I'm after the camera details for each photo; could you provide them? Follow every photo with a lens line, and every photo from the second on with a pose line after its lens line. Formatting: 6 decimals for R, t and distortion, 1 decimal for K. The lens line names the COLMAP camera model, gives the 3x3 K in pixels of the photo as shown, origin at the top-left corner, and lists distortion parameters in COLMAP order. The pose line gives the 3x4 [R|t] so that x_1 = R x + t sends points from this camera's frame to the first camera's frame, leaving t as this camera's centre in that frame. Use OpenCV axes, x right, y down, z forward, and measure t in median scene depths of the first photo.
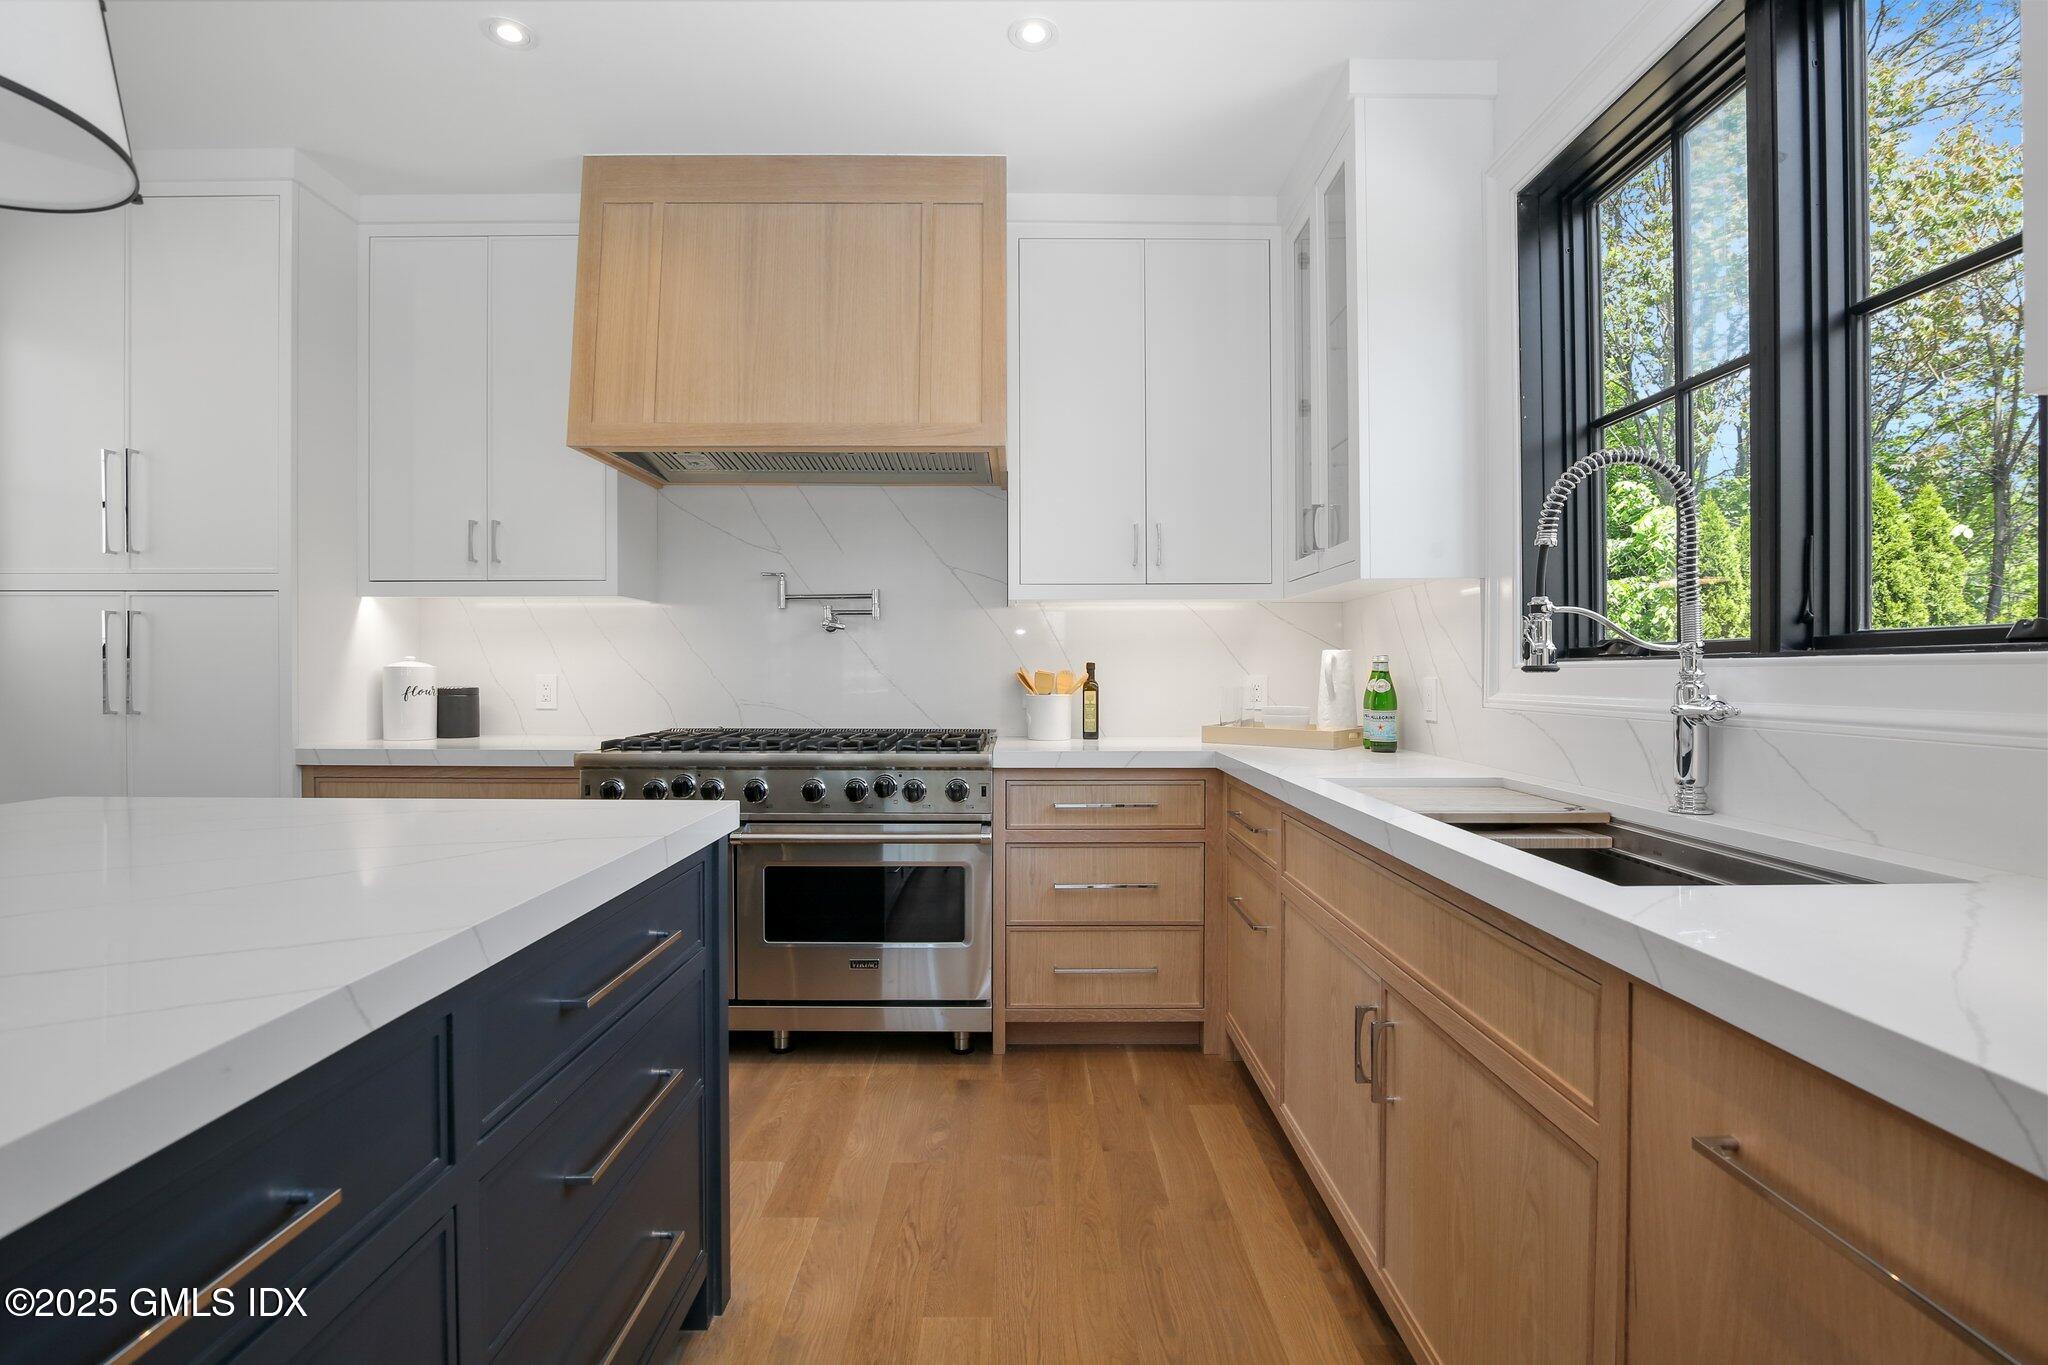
lens RADIAL K [[927.1, 0, 1033.0], [0, 927.1, 679.4], [0, 0, 1]] dist [-0.016288, -0.000218]
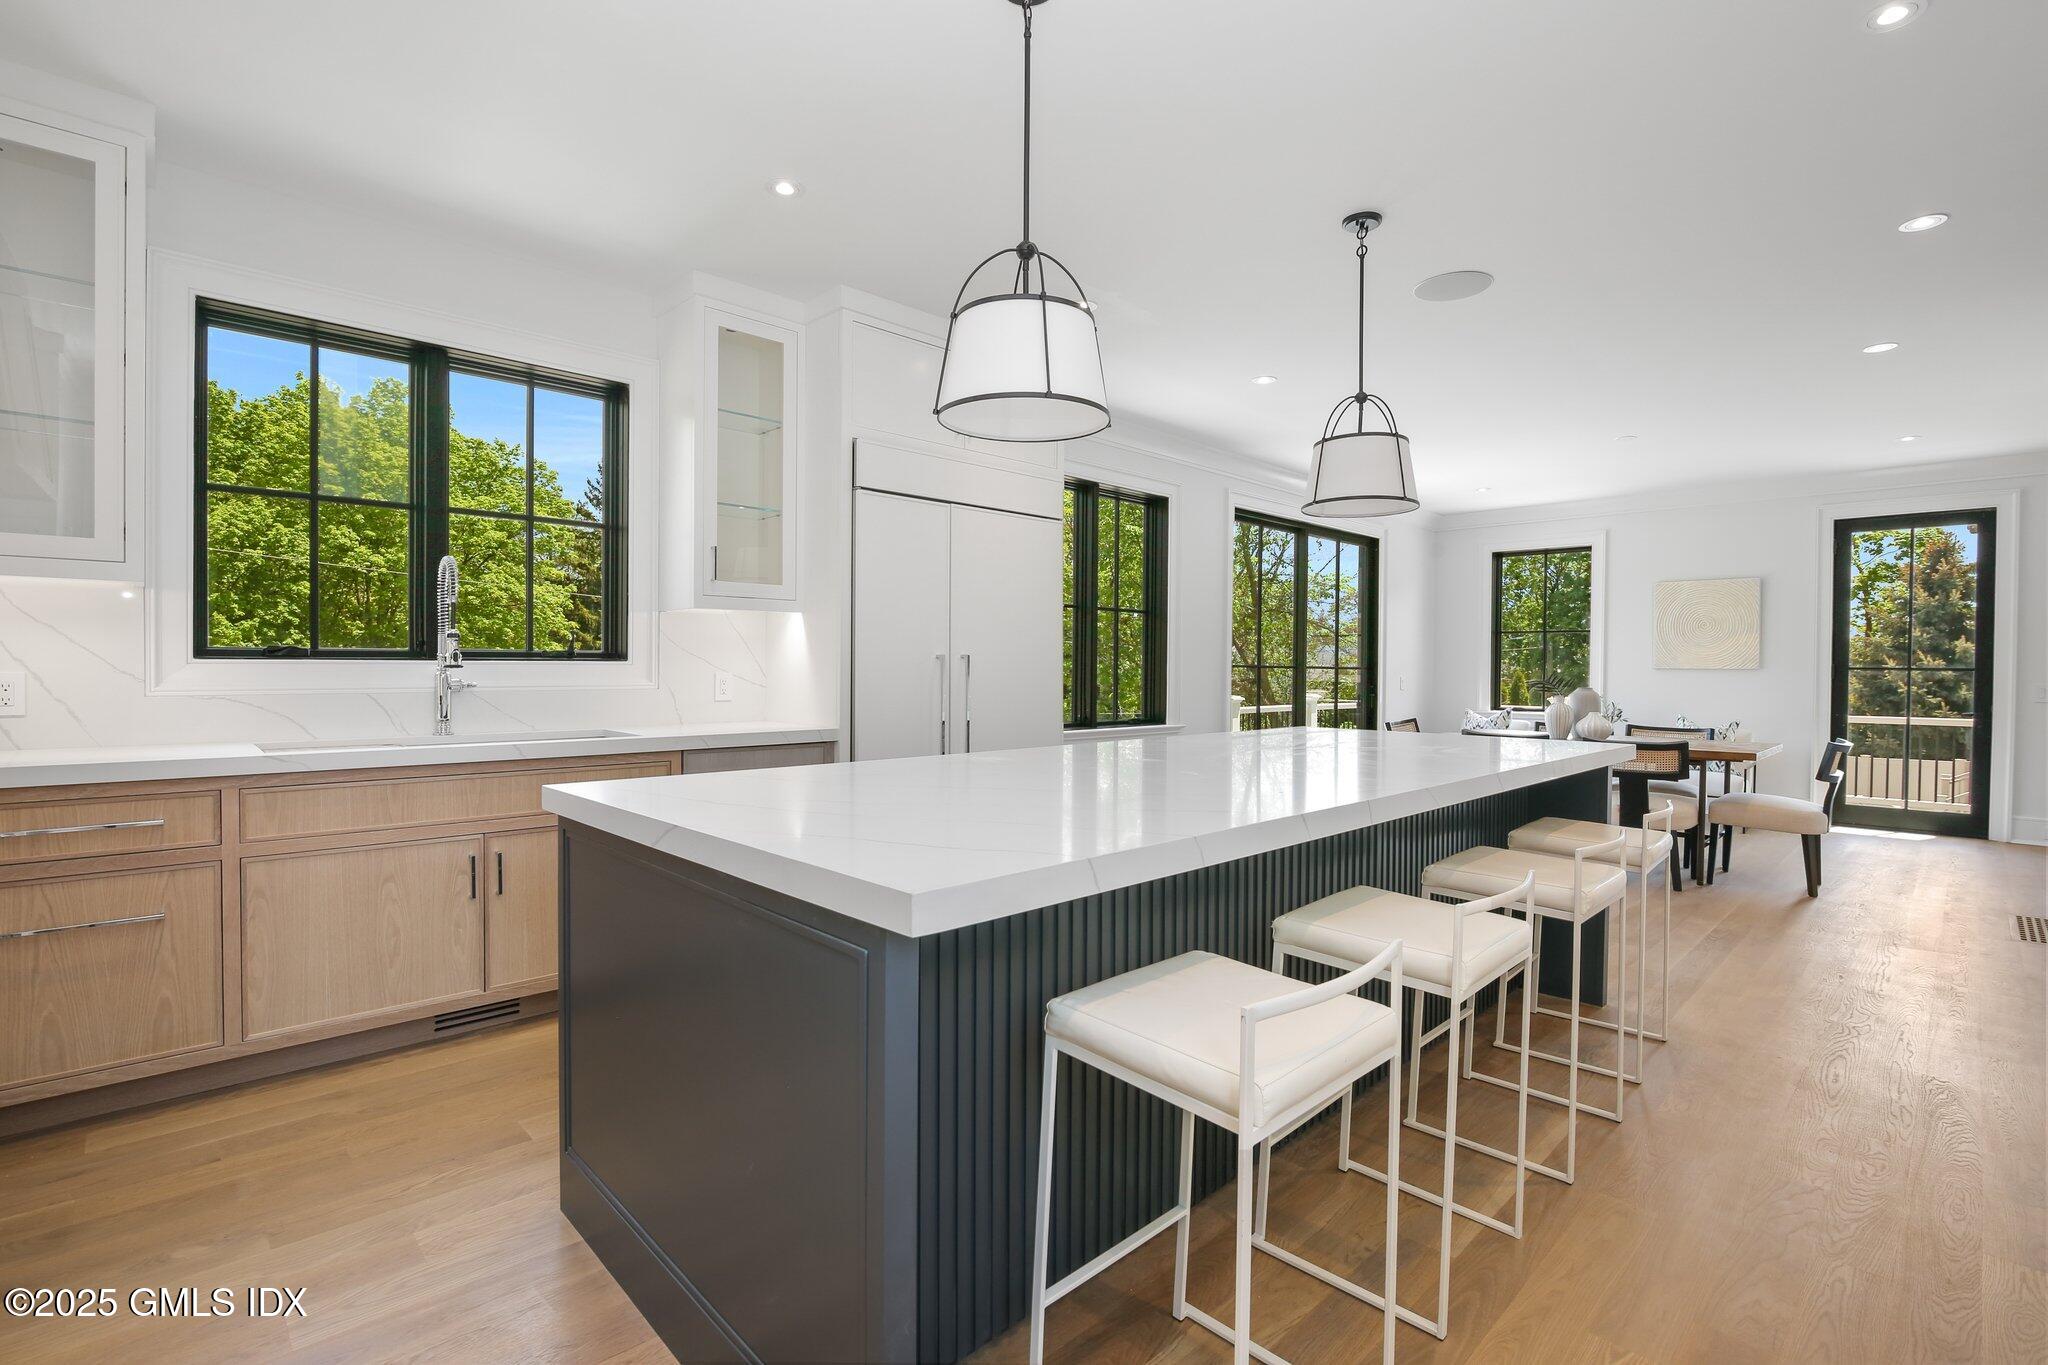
lens RADIAL K [[927.1, 0, 1010.5], [0, 927.1, 681.0], [0, 0, 1]] dist [-0.016288, -0.000218]
pose [[-0.673749, -0.022930, 0.738605, -1.175879], [-0.009229, 0.999702, 0.022617, -0.024416], [-0.738903, 0.008421, -0.673760, 1.018132]]
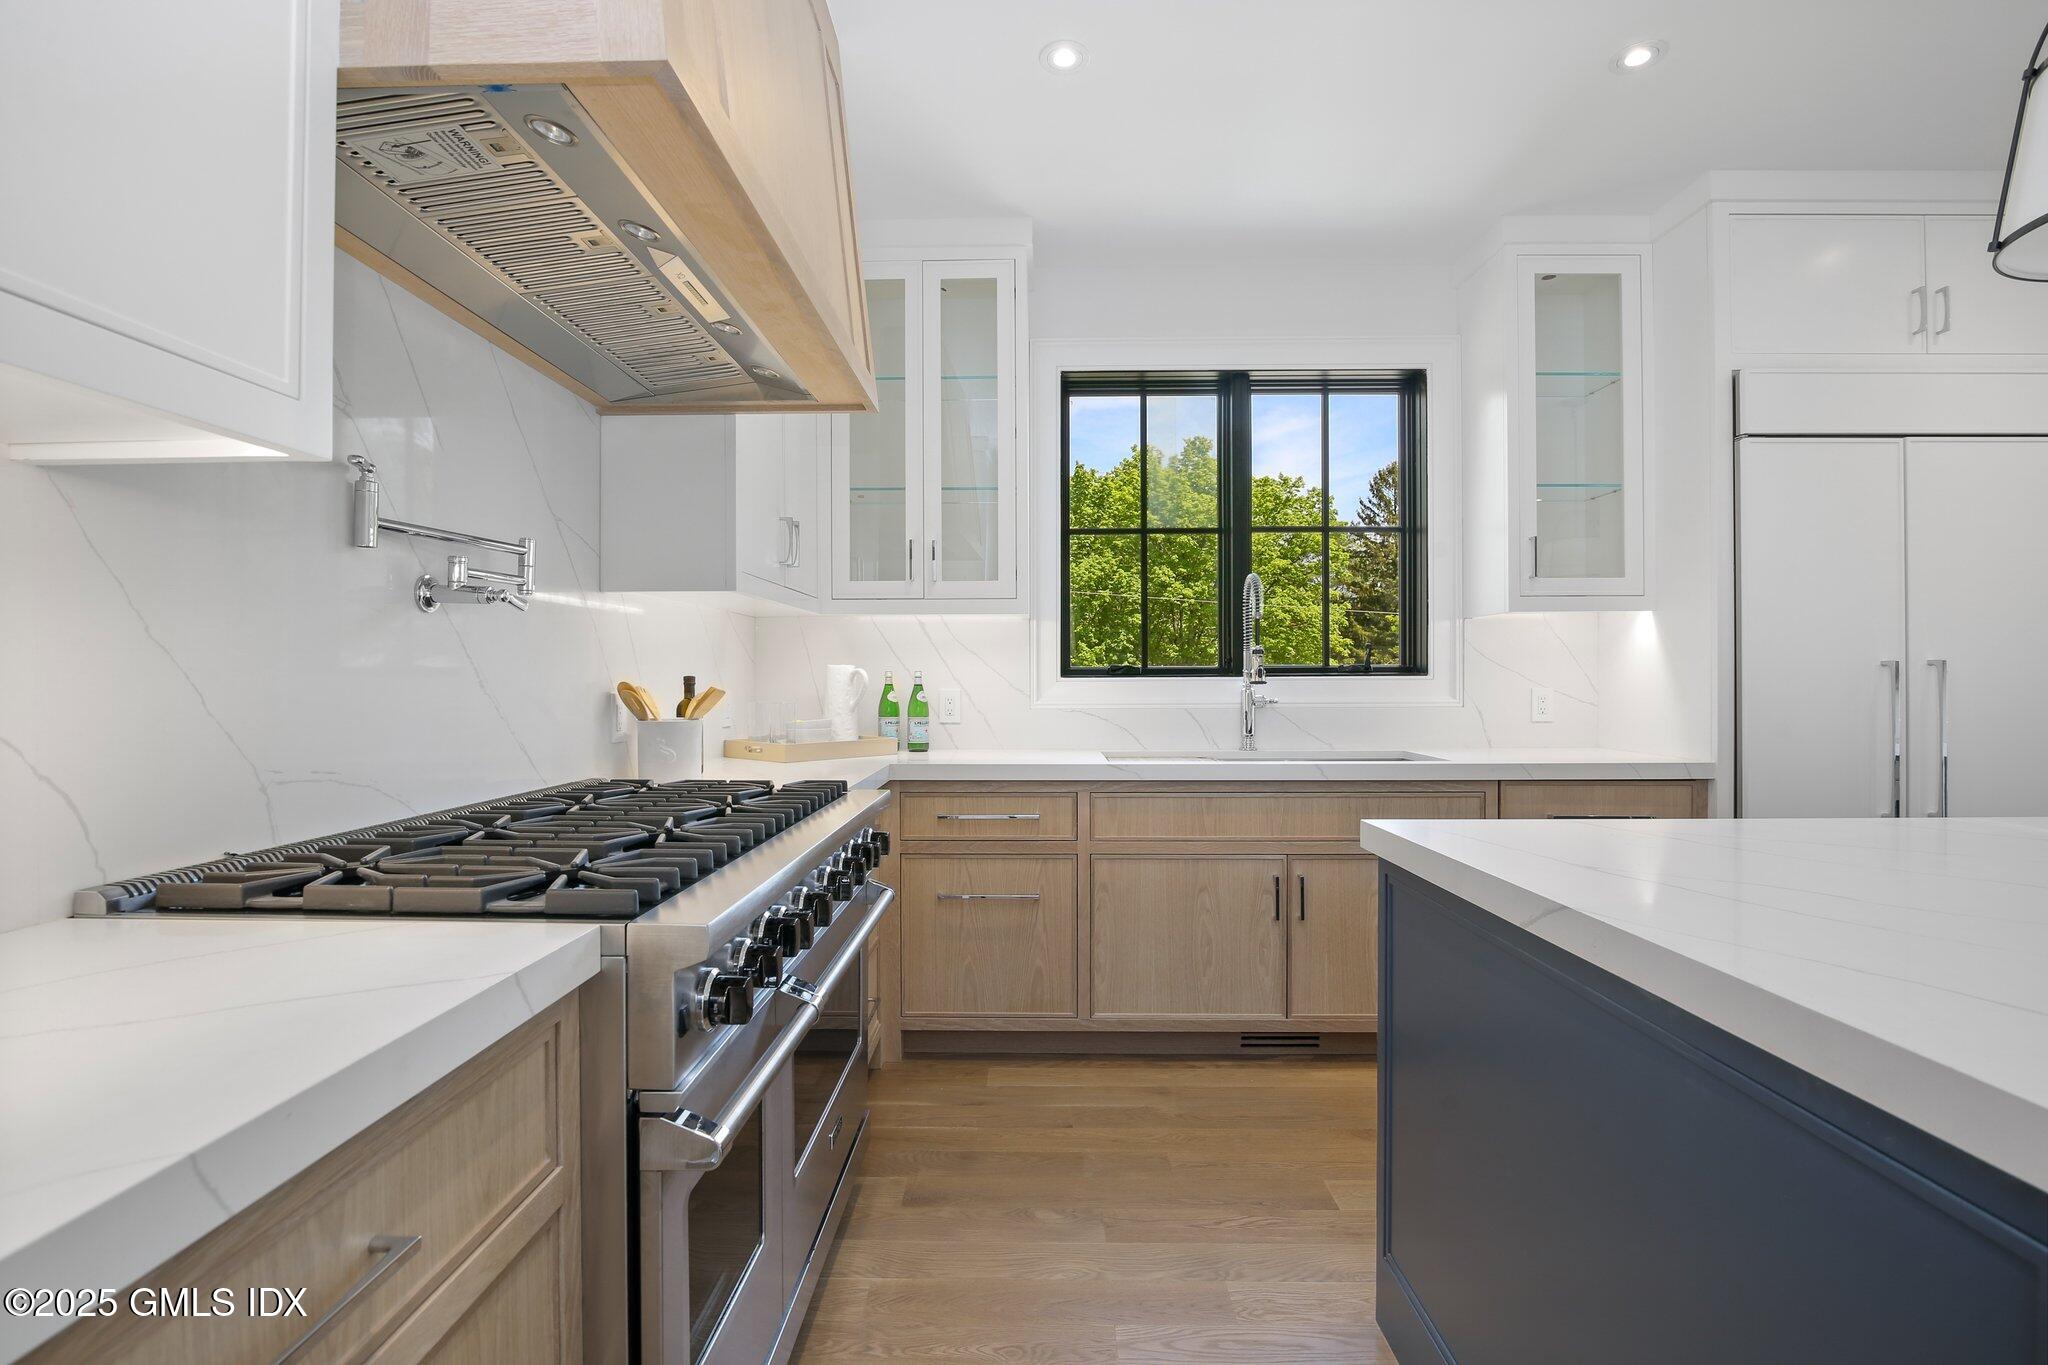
lens RADIAL K [[927.1, 0, 1029.3], [0, 927.1, 673.4], [0, 0, 1]] dist [-0.016288, -0.000218]
pose [[0.032494, 0.000500, 0.999472, -1.001945], [0.005960, 0.999982, -0.000694, -0.022255], [-0.999454, 0.005979, 0.032491, 1.002850]]
